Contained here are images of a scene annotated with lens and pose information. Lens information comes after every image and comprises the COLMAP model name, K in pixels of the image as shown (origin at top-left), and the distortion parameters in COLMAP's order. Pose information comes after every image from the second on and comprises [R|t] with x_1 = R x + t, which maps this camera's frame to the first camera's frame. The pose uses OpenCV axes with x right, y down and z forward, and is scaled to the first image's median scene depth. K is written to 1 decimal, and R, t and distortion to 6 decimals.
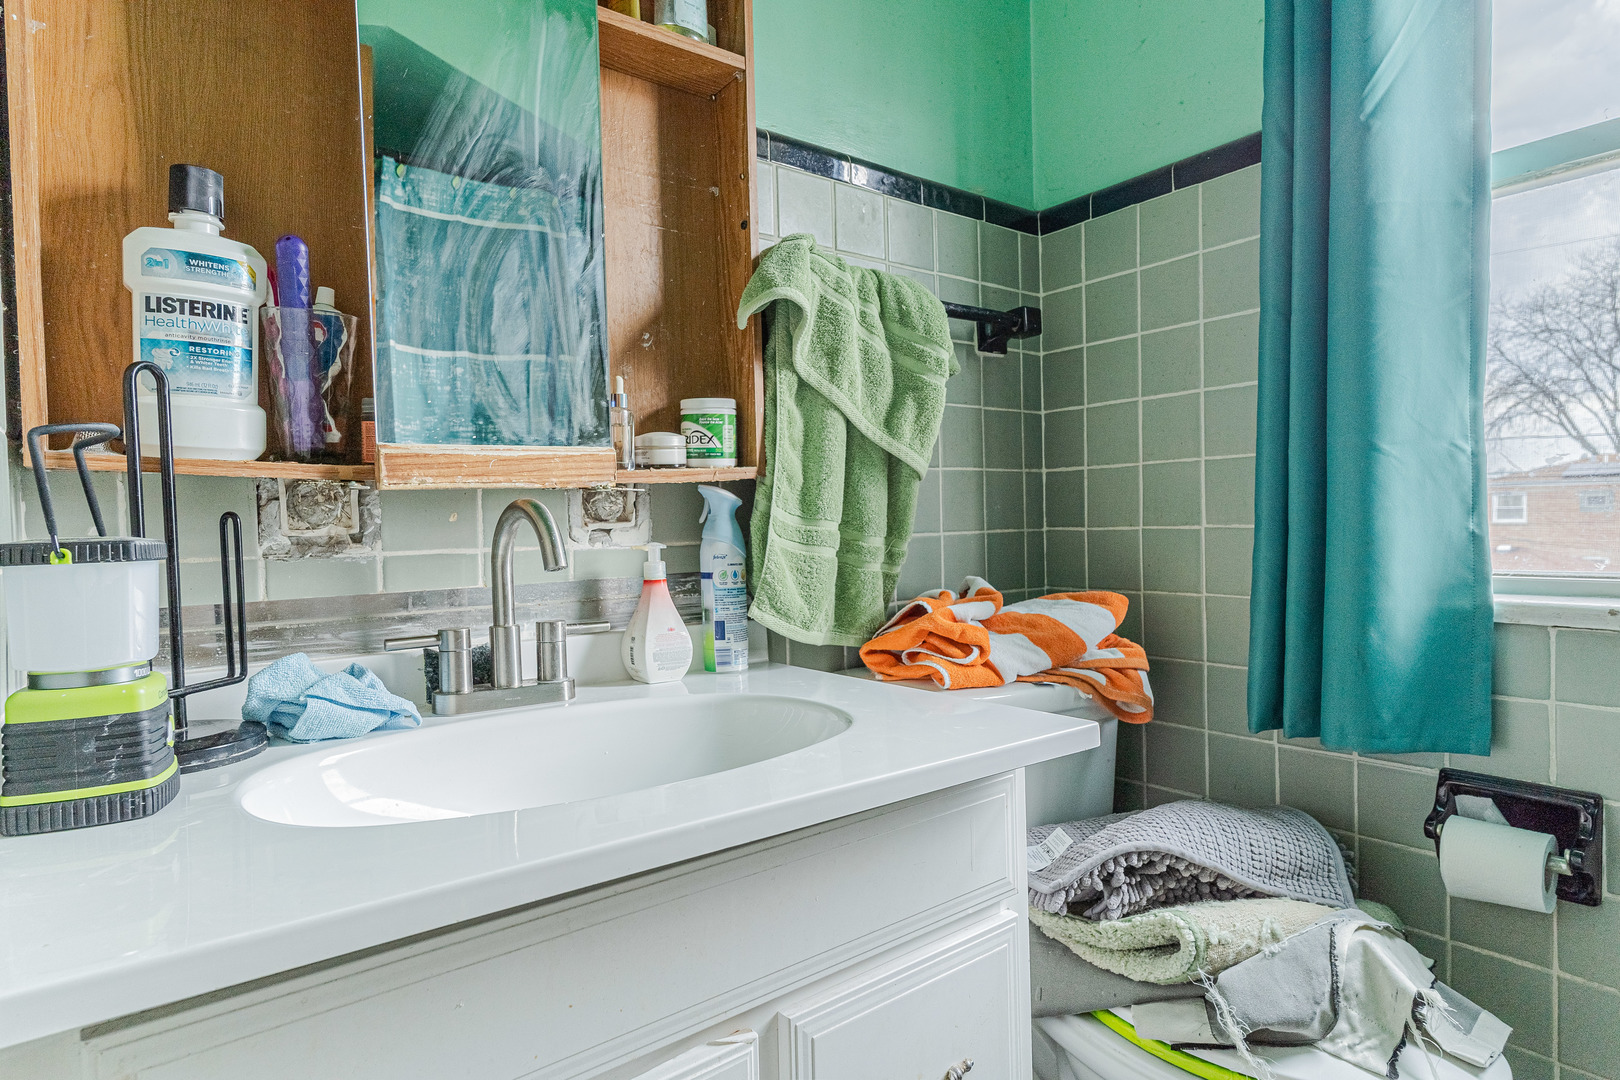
lens RADIAL K [[893.0, 0, 810.0], [0, 893.0, 540.0], [0, 0, 1]] dist [0.002116, 0.001848]
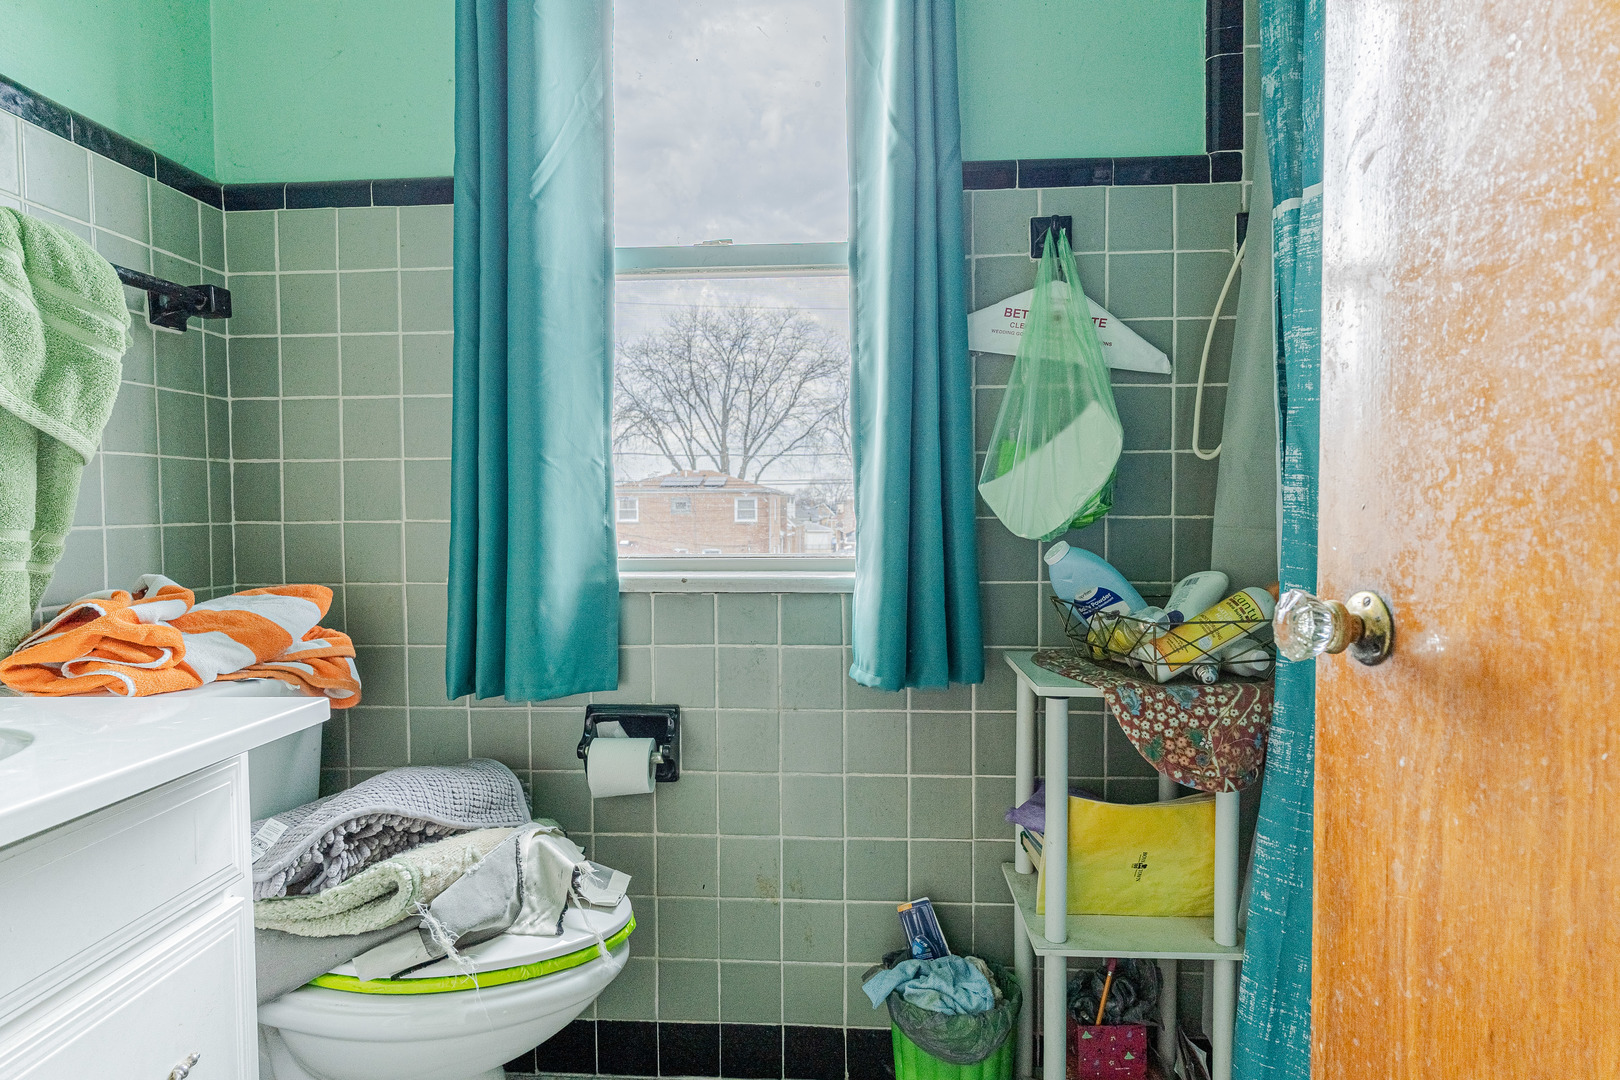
lens RADIAL K [[893.0, 0, 810.0], [0, 893.0, 540.0], [0, 0, 1]] dist [0.002116, 0.001848]
pose [[0.648979, -0.008648, 0.760757, -0.083978], [0.006013, 0.999962, 0.006238, 0.005001], [-0.760783, 0.000526, 0.649006, -0.107800]]
